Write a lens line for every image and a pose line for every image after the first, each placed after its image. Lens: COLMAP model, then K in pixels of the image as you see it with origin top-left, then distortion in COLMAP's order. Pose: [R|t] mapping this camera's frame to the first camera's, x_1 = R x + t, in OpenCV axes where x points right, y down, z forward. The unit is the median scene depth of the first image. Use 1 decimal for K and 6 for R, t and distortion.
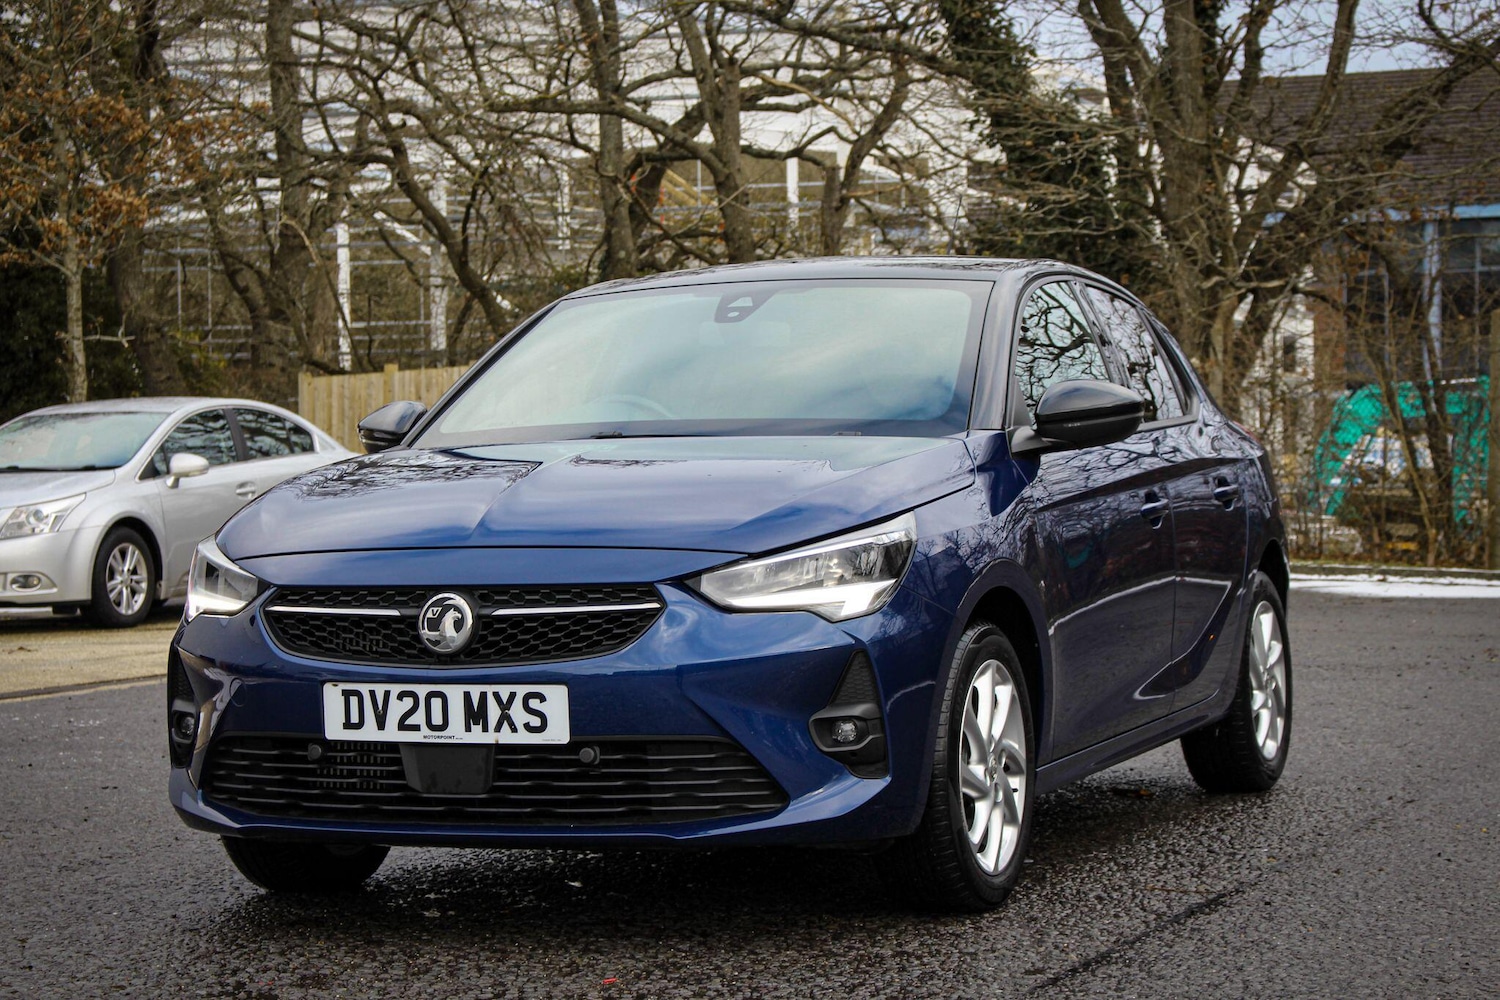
lens RADIAL K [[3199.1, 0, 777.0], [0, 3199.1, 504.7], [0, 0, 1]] dist [0.076918, -0.567886]
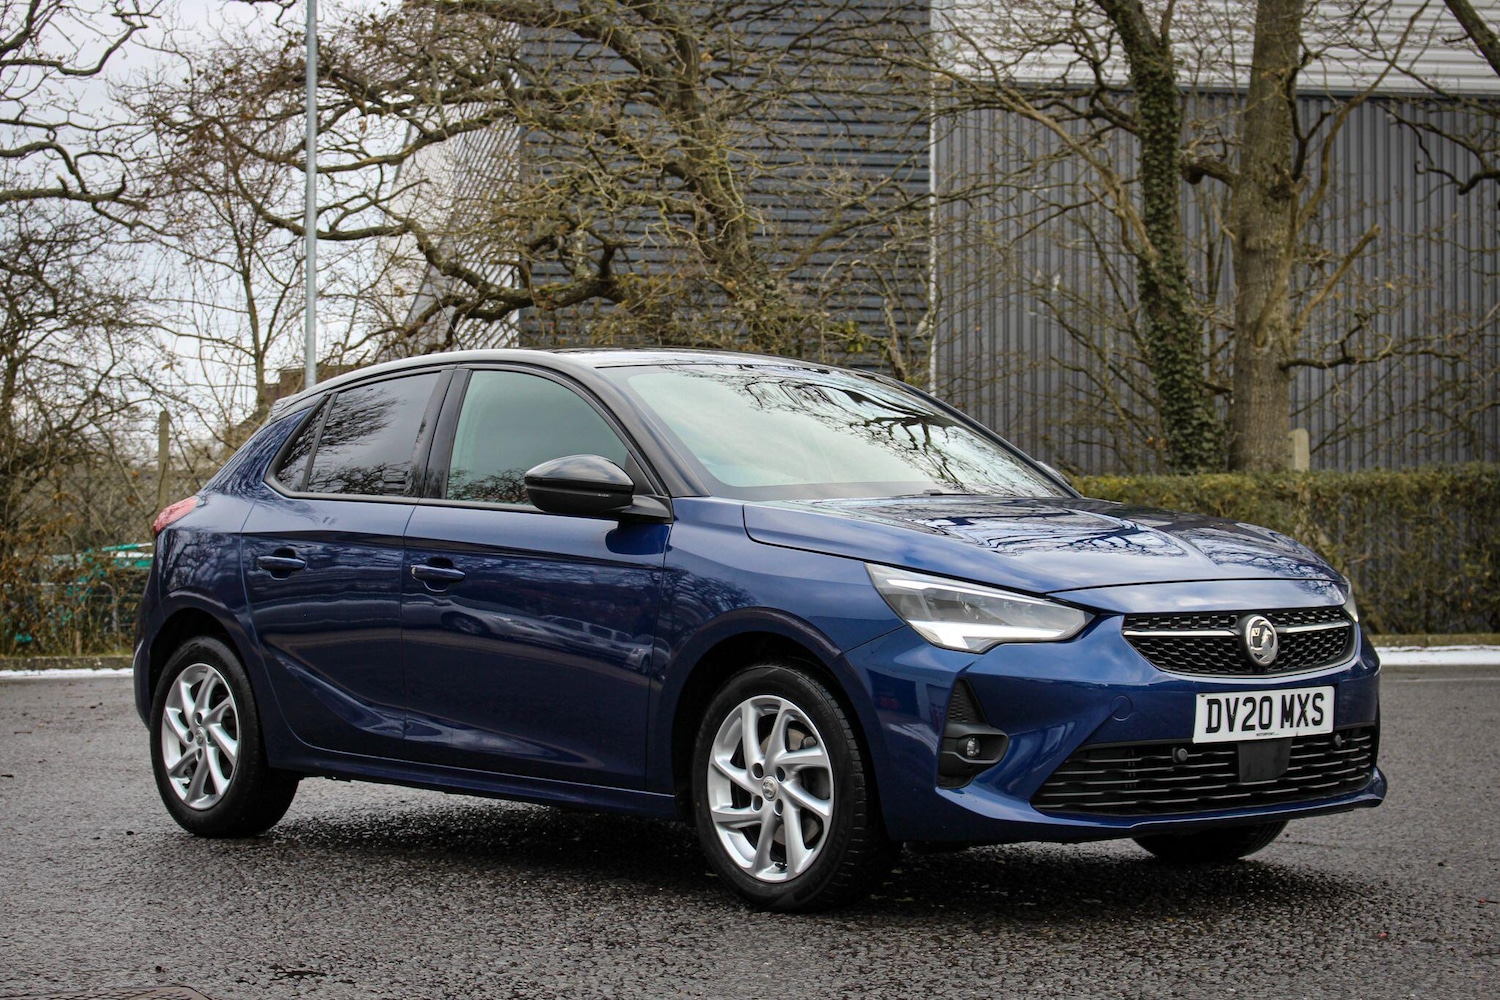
lens RADIAL K [[2769.3, 0, 689.0], [0, 2769.3, 500.4], [0, 0, 1]] dist [0.014013, -0.134265]
pose [[0.474008, 0.029724, 0.880019, -1.070320], [0.009566, 0.999197, -0.038902, 0.021225], [-0.880469, 0.026858, 0.473343, 0.649264]]
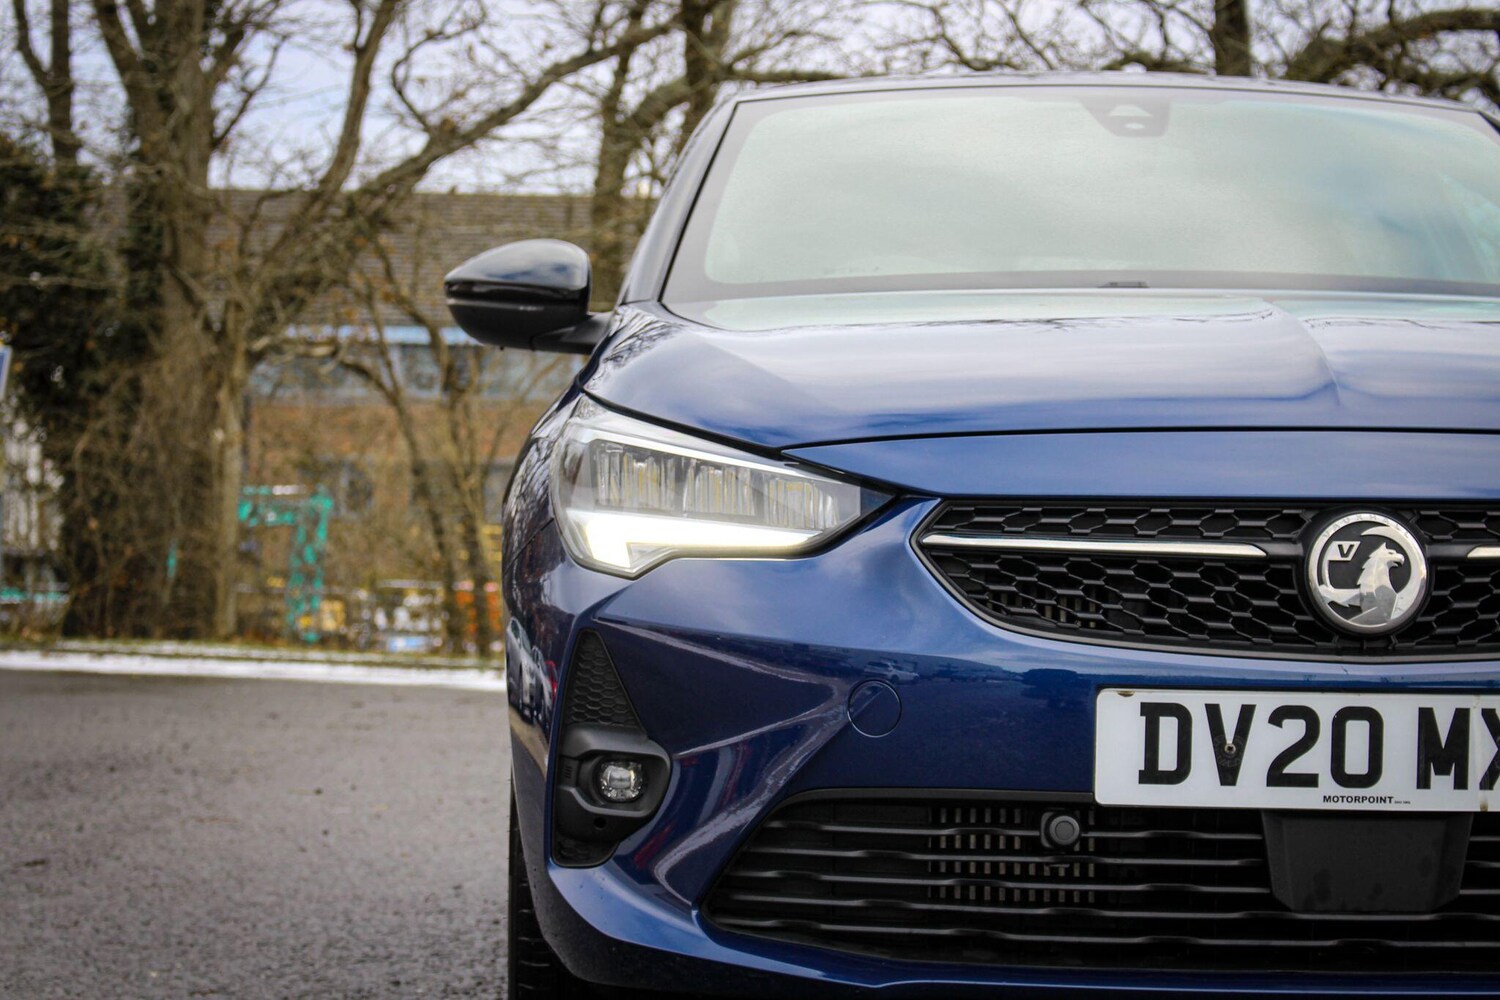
lens RADIAL K [[3199.1, 0, 777.0], [0, 3199.1, 504.7], [0, 0, 1]] dist [0.076918, -0.567886]
pose [[0.917613, 0.040707, 0.395385, -0.365041], [-0.025371, 0.998712, -0.043941, 0.047803], [-0.396665, 0.030289, 0.917464, 0.539655]]
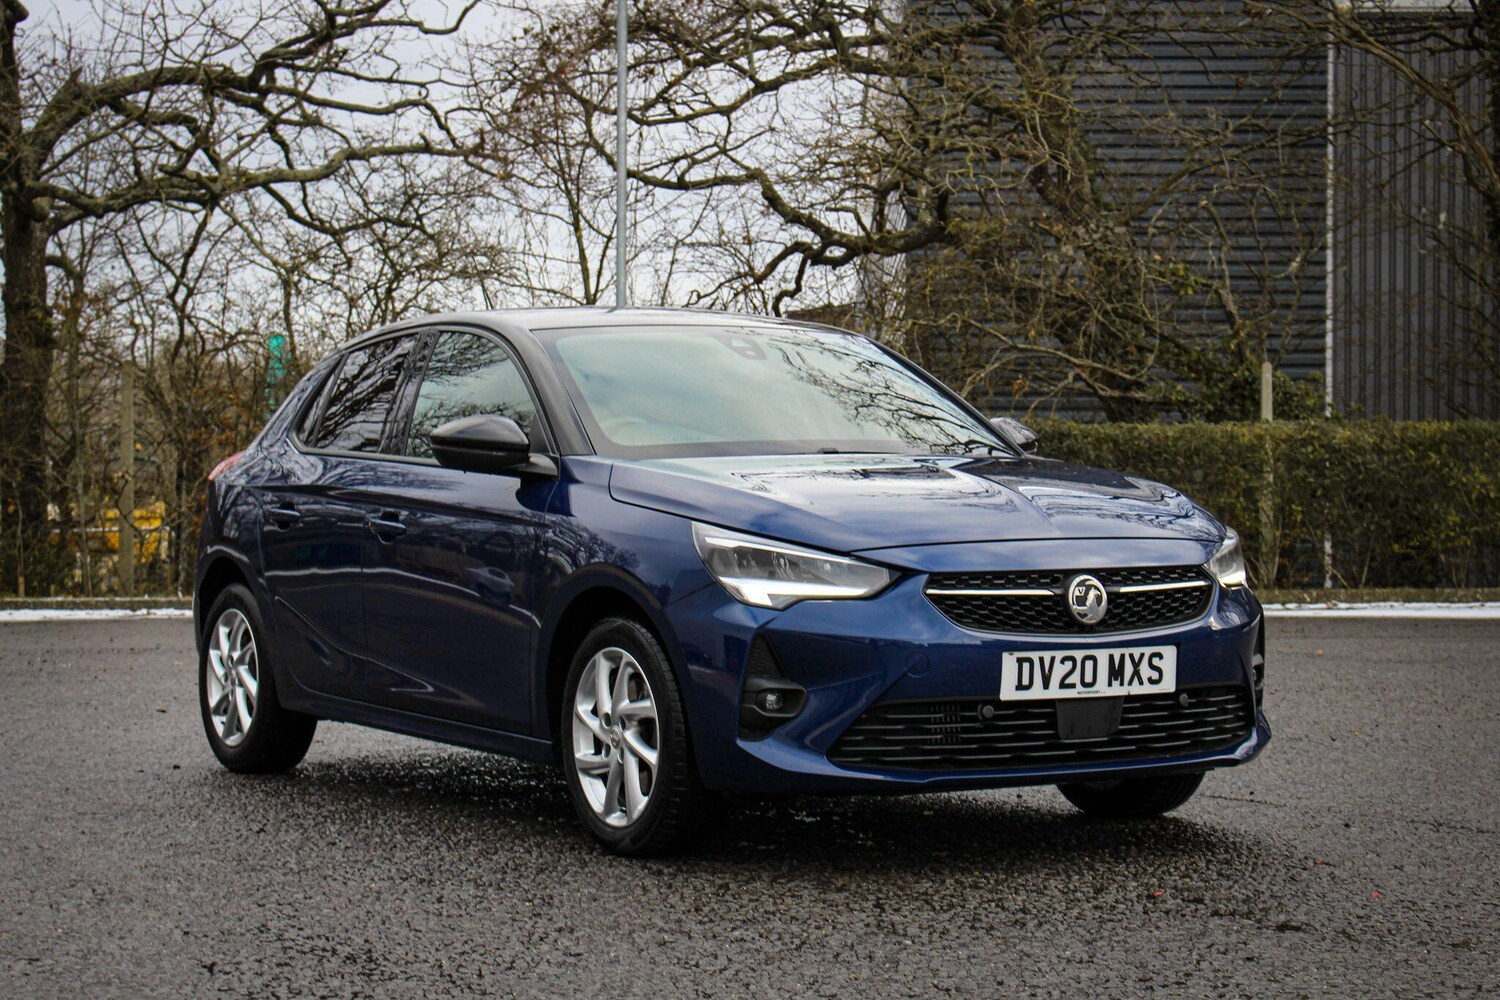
lens RADIAL K [[2769.3, 0, 689.0], [0, 2769.3, 500.4], [0, 0, 1]] dist [0.014013, -0.134265]
pose [[0.624611, 0.012342, 0.780839, -0.969945], [0.003165, 0.999827, -0.018334, 0.016747], [-0.780930, 0.013923, 0.624464, 0.426577]]
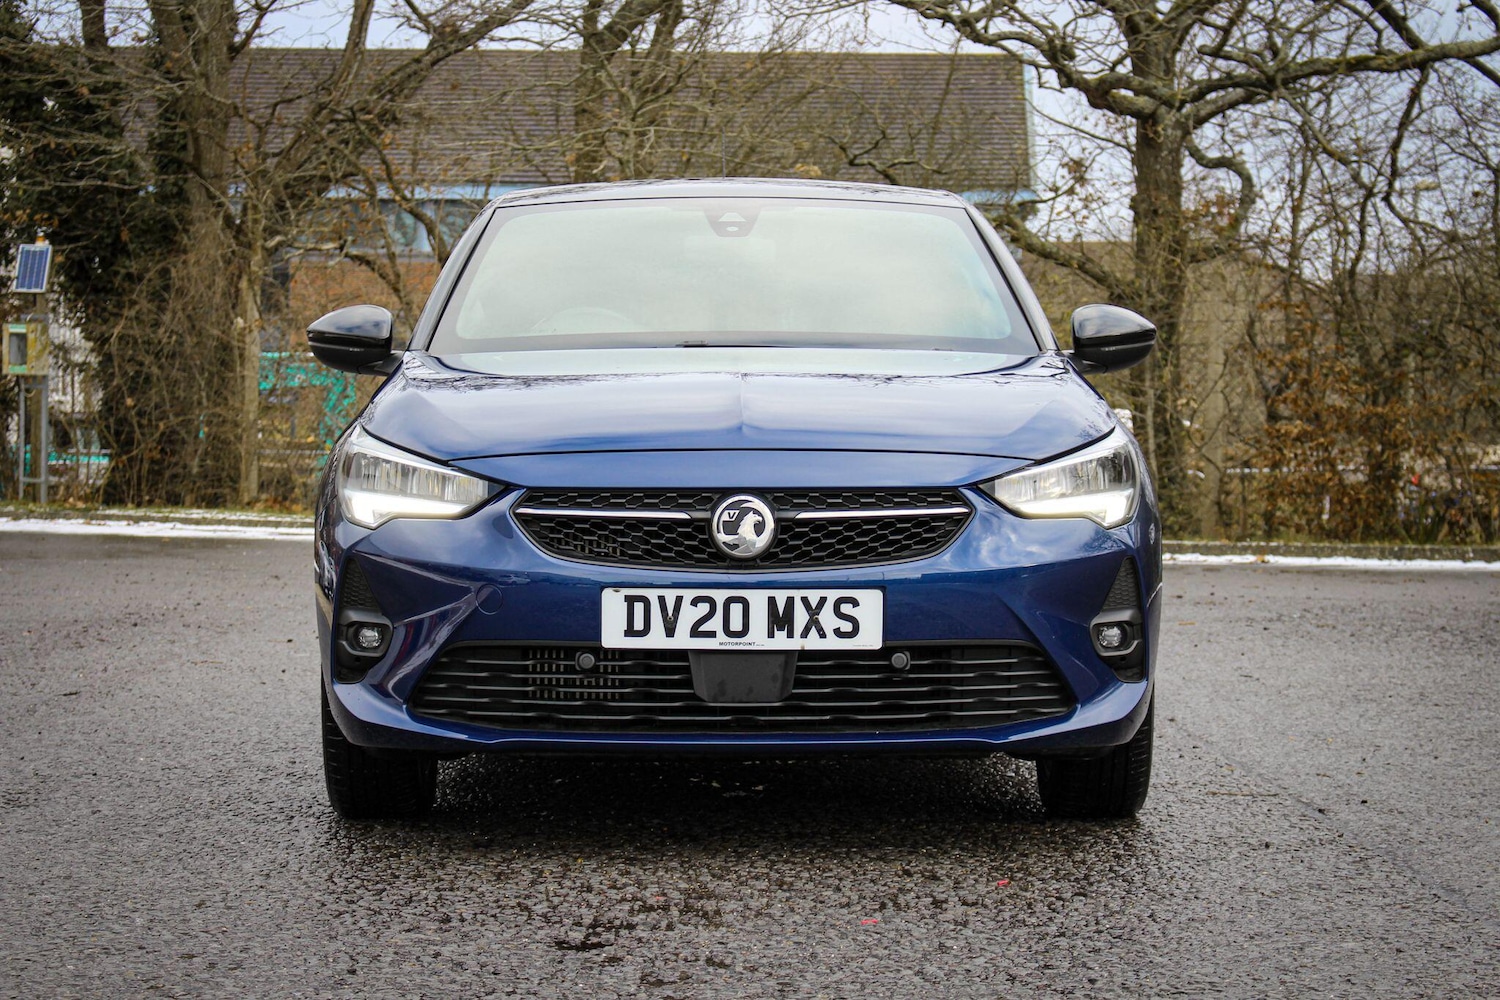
lens RADIAL K [[3173.0, 0, 750.0], [0, 3173.0, 500.0], [0, 0, 1]] dist [0.048270, -0.116160]
pose [[0.925950, 0.013252, 0.377413, -0.436818], [-0.015699, 0.999871, 0.003407, 0.024118], [-0.377319, -0.009080, 0.926039, 0.102079]]
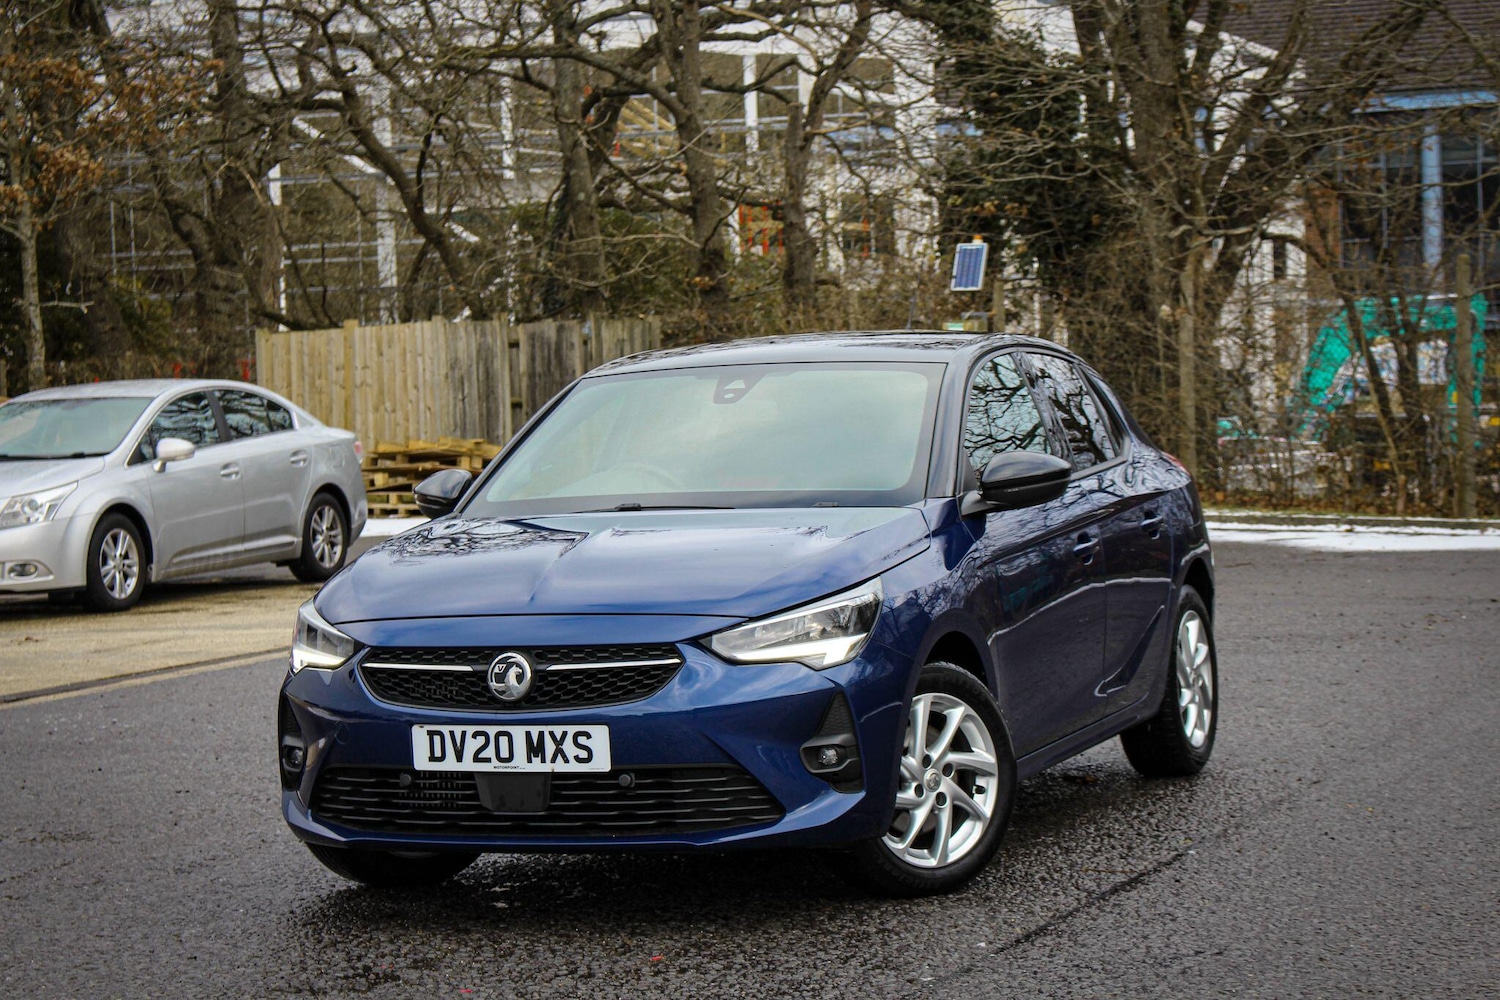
lens RADIAL K [[3453.0, 0, 750.0], [0, 3453.0, 500.0], [0, 0, 1]] dist [-0.142360, 3.526271]
pose [[0.999766, -0.021526, 0.002321, -0.010042], [0.021467, 0.999511, 0.022753, -0.057455], [-0.002809, -0.022697, 0.999738, -0.331150]]
